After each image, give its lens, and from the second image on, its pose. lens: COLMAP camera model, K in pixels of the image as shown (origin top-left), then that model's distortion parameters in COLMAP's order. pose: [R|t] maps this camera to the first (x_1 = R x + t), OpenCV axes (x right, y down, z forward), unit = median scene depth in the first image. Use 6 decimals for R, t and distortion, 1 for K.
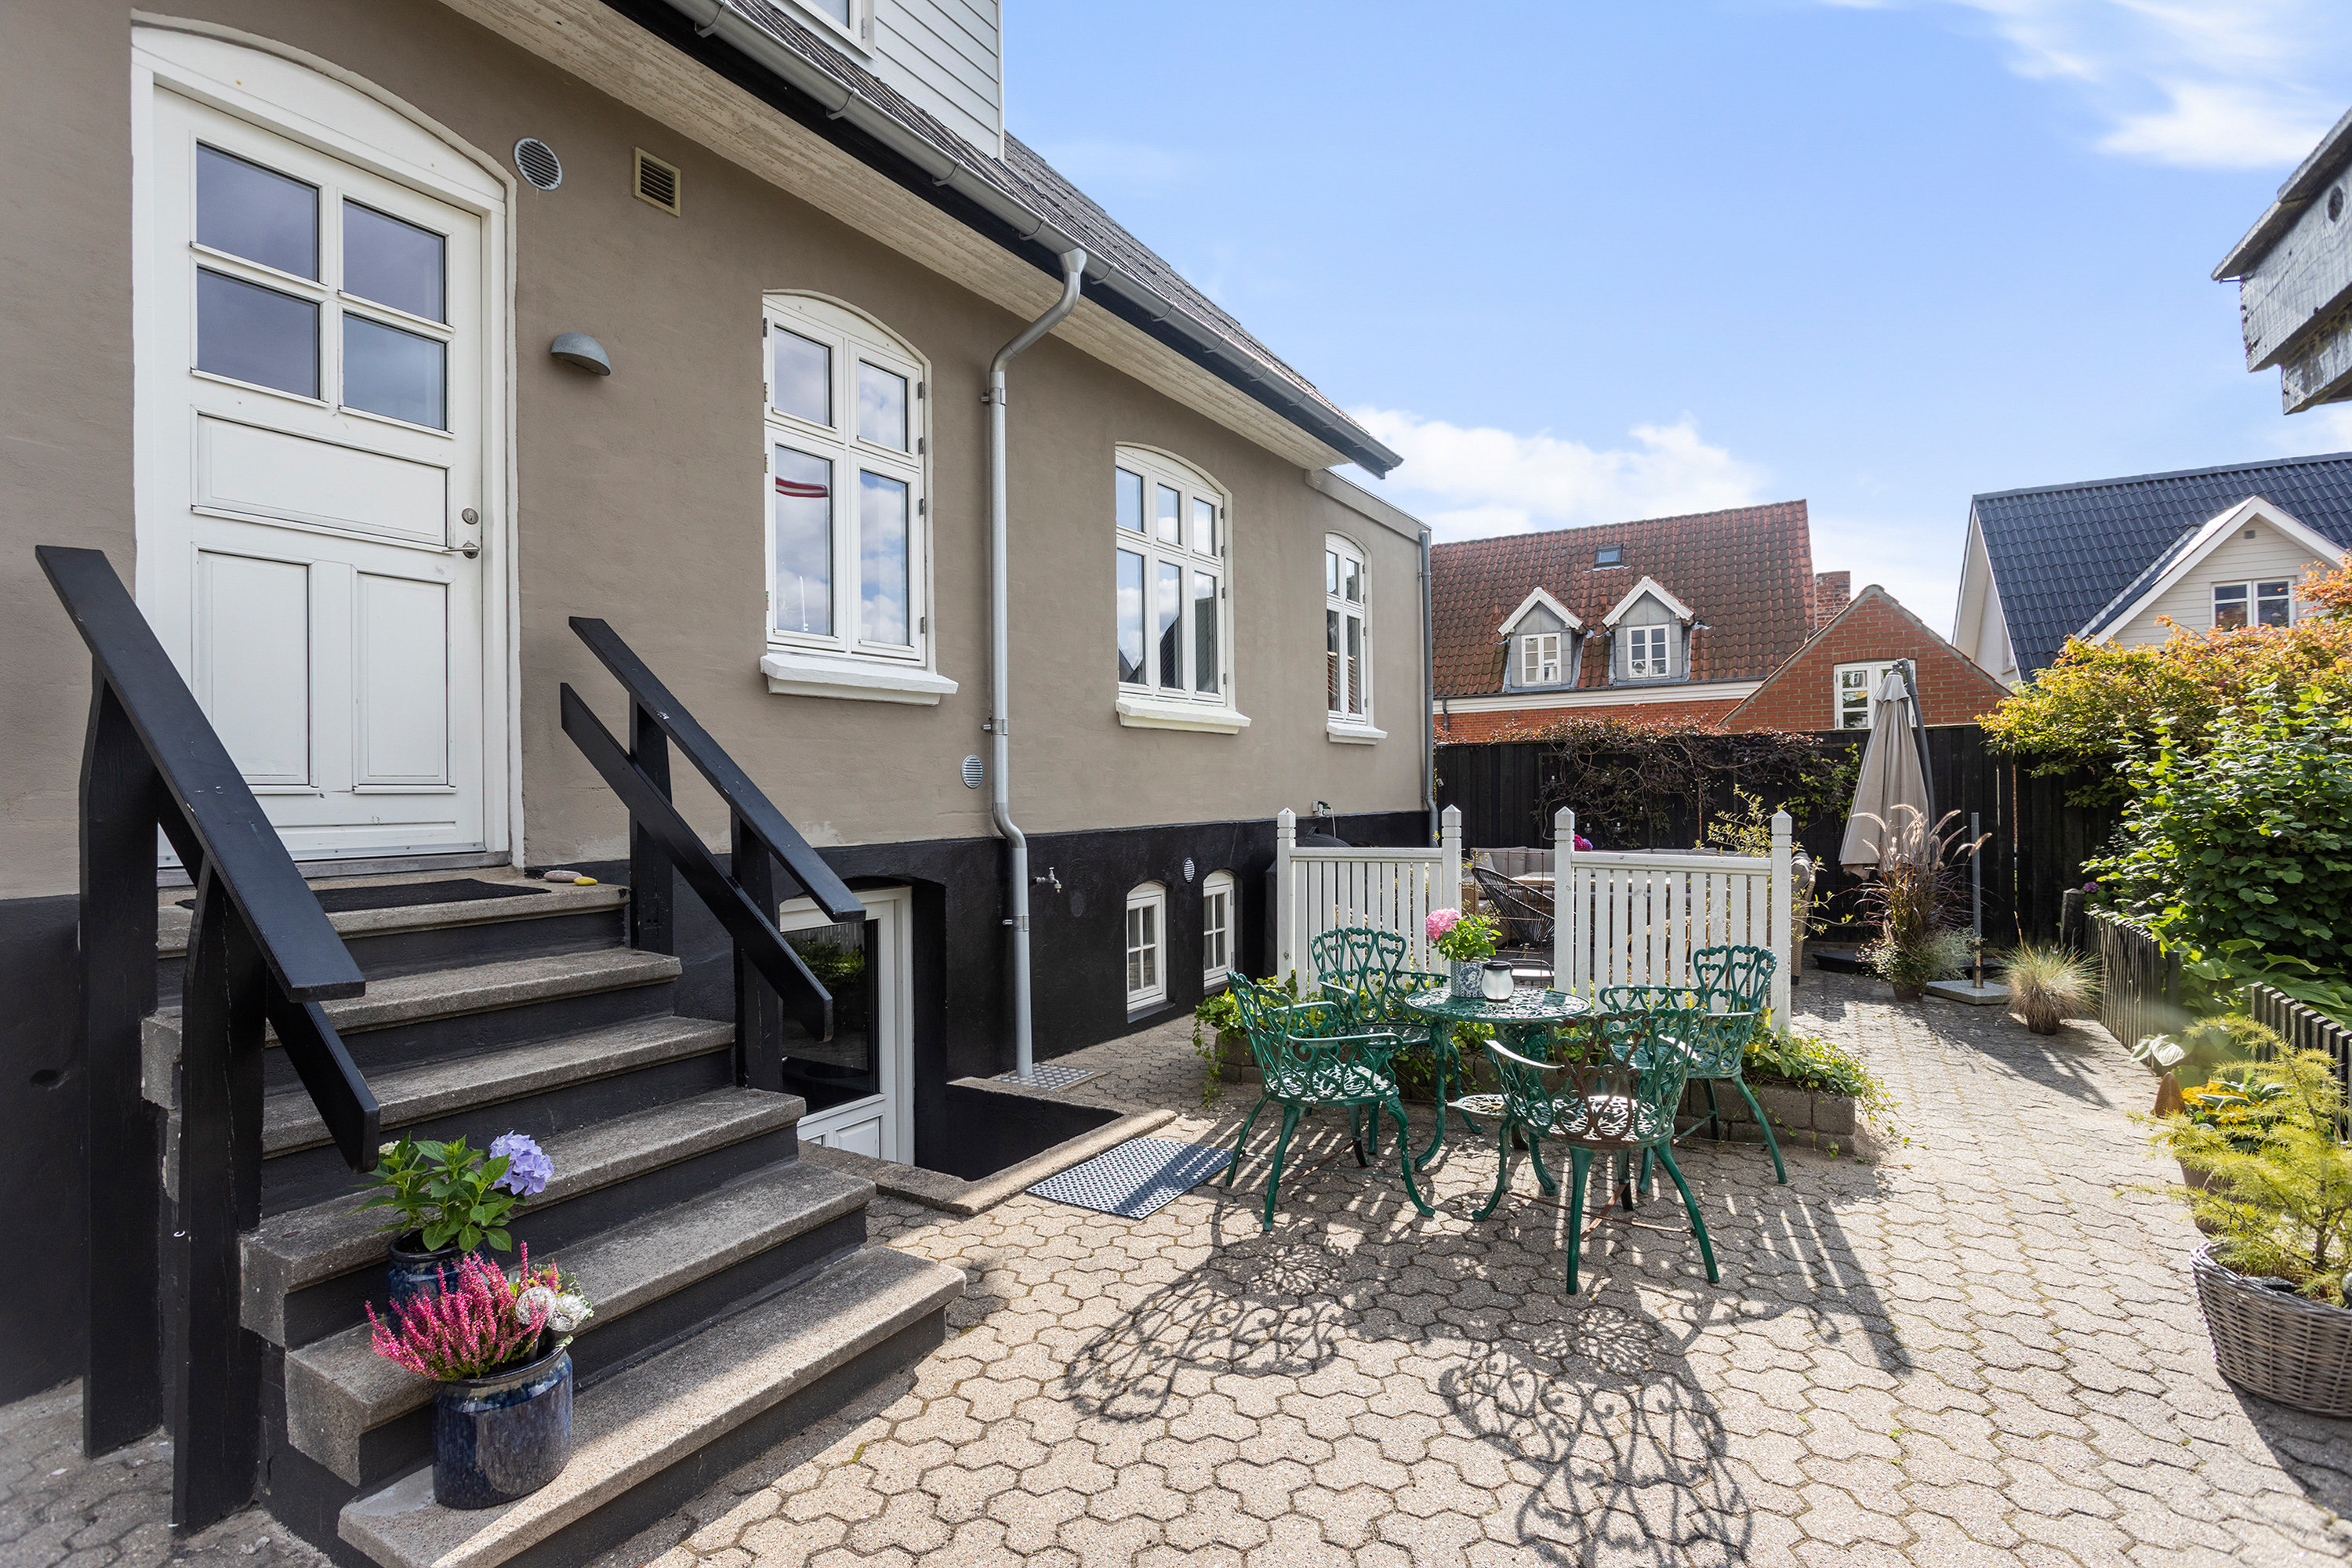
lens RADIAL K [[1148.9, 0, 1200.3], [0, 1148.9, 776.8], [0, 0, 1]] dist [-0.002066, 0.000013]
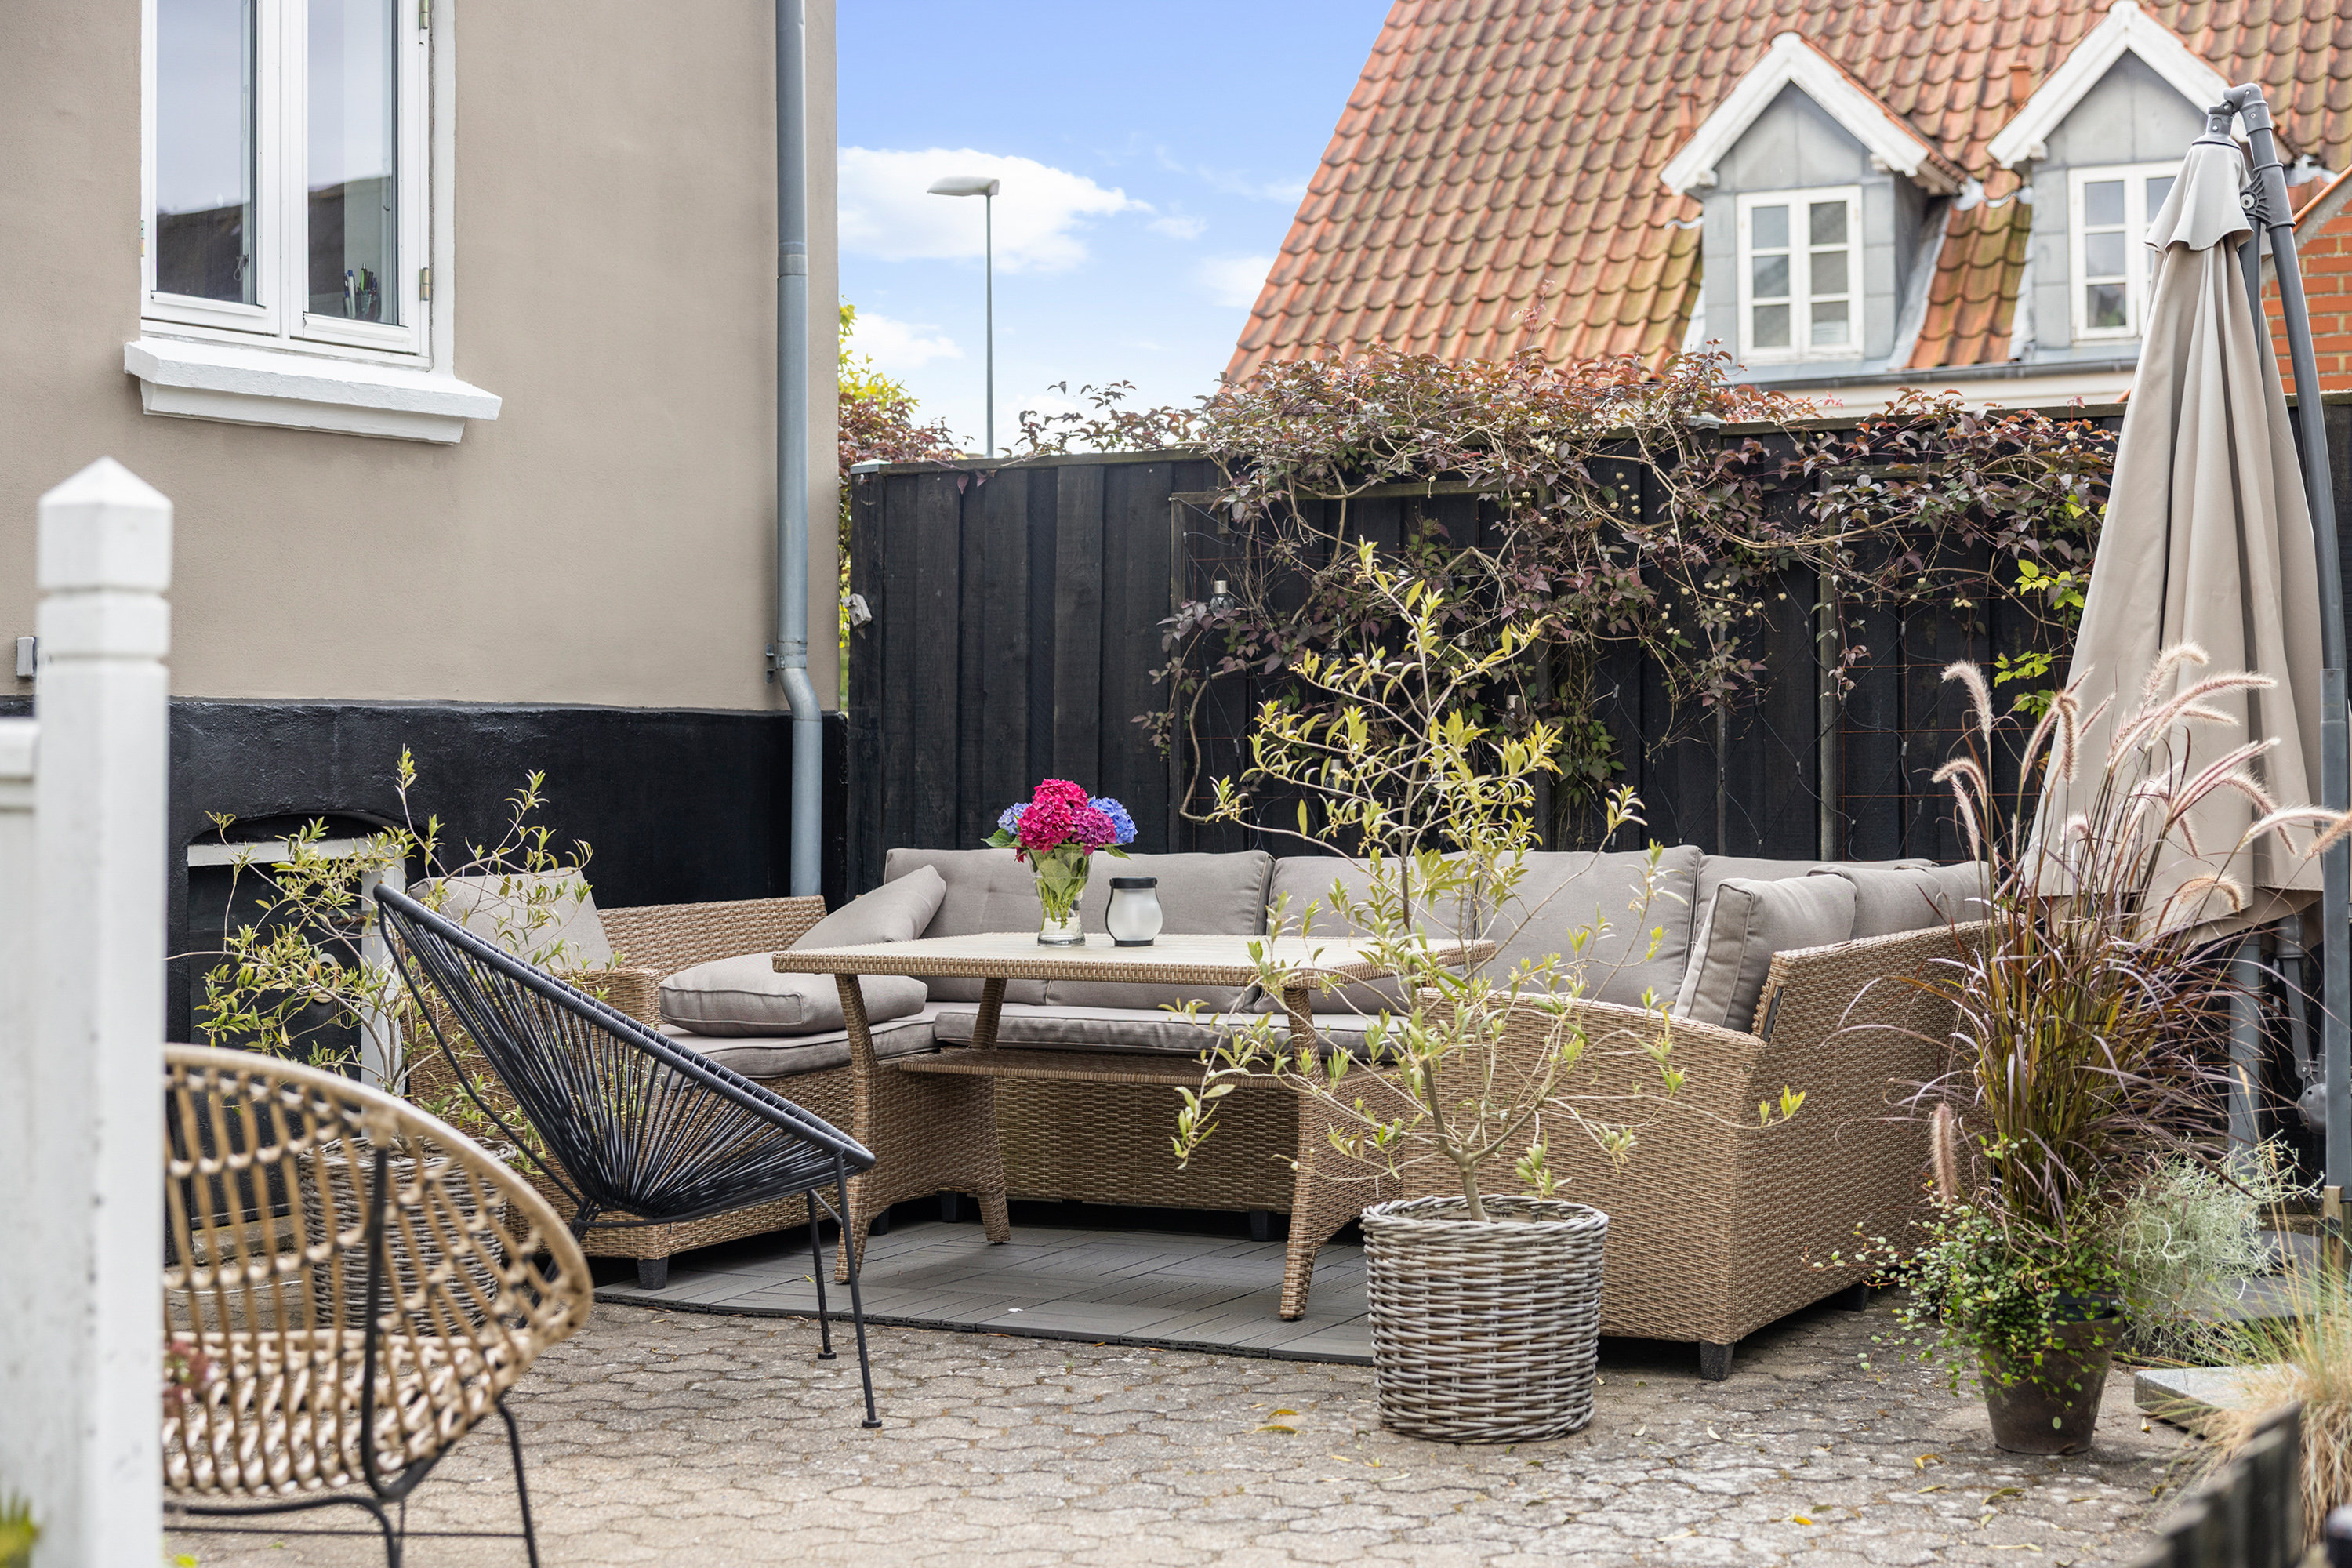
lens RADIAL K [[3569.9, 0, 1217.7], [0, 3569.9, 631.5], [0, 0, 1]] dist [-0.075878, 0.000000]
pose [[0.999713, 0.009977, 0.021780, 0.287822], [-0.009498, 0.999714, -0.021959, 0.028788], [-0.021993, 0.021745, 0.999522, 0.177795]]
